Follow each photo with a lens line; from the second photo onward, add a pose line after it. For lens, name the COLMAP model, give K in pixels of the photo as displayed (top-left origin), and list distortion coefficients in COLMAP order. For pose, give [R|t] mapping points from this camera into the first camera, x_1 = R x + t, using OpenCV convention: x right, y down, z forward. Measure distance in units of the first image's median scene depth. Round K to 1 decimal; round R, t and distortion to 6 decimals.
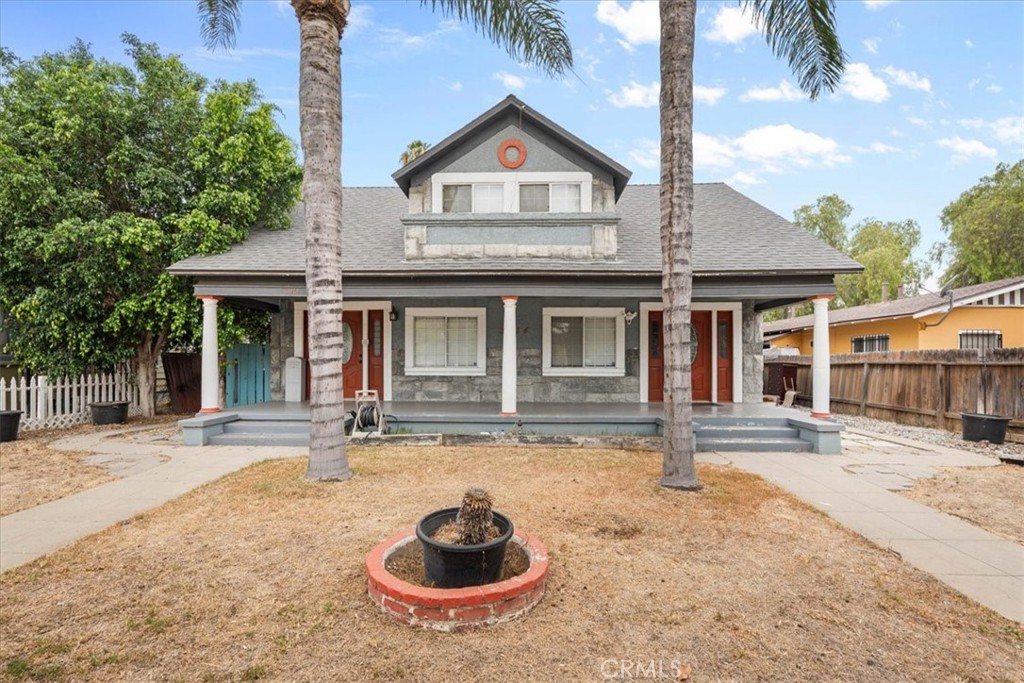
lens RADIAL K [[459.3, 0, 510.0], [0, 459.3, 345.6], [0, 0, 1]] dist [-0.000631, 0.000040]
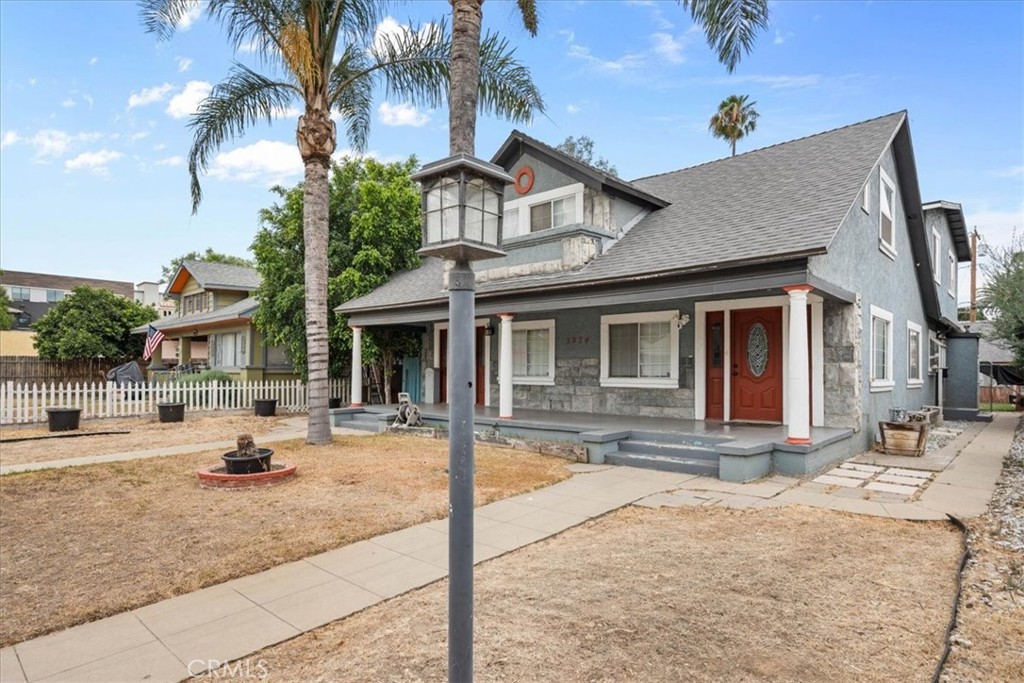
lens RADIAL K [[575.5, 0, 512.0], [0, 575.5, 341.5], [0, 0, 1]] dist [0.003152, 0.000298]
pose [[0.755645, -0.033616, -0.654118, 0.733514], [0.021533, 0.999417, -0.026486, -0.000578], [0.654627, 0.005929, 0.755928, -0.040257]]
